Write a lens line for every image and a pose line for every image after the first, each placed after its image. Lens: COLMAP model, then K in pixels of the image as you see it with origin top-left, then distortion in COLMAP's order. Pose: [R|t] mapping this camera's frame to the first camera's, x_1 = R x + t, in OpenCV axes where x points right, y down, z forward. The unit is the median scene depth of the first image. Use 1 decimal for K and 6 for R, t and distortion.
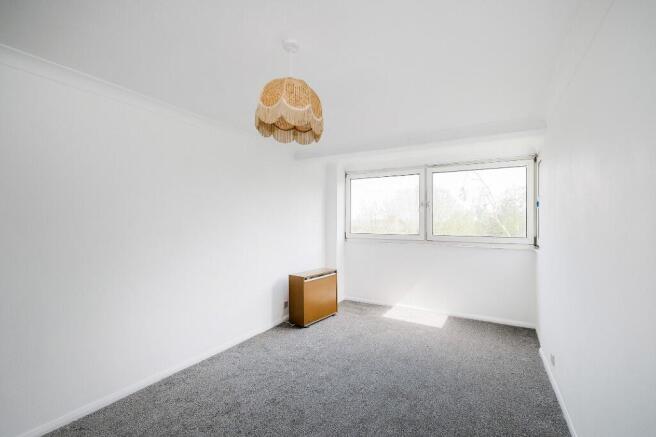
lens RADIAL K [[292.6, 0, 326.1], [0, 292.6, 216.9], [0, 0, 1]] dist [0.003488, 0.000049]
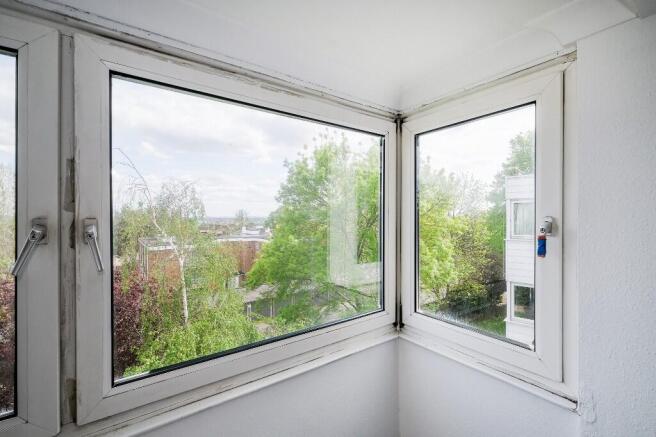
lens RADIAL K [[292.6, 0, 330.6], [0, 292.6, 218.3], [0, 0, 1]] dist [0.003488, 0.000049]
pose [[0.398723, -0.009857, 0.917018, 0.239575], [-0.012891, 0.999783, 0.016351, -0.055726], [-0.916981, -0.018341, 0.398510, 0.777910]]
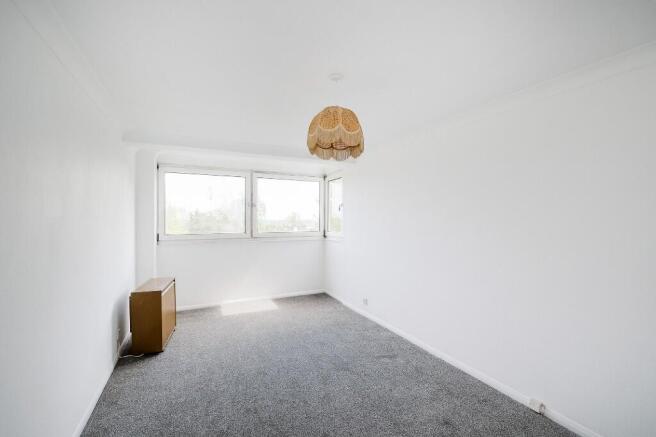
lens RADIAL K [[292.6, 0, 330.4], [0, 292.6, 213.1], [0, 0, 1]] dist [0.003488, 0.000049]
pose [[0.551561, 0.011905, 0.834050, -0.425656], [-0.009339, 0.999924, -0.008097, -0.006606], [-0.834083, -0.003324, 0.551630, 0.135591]]
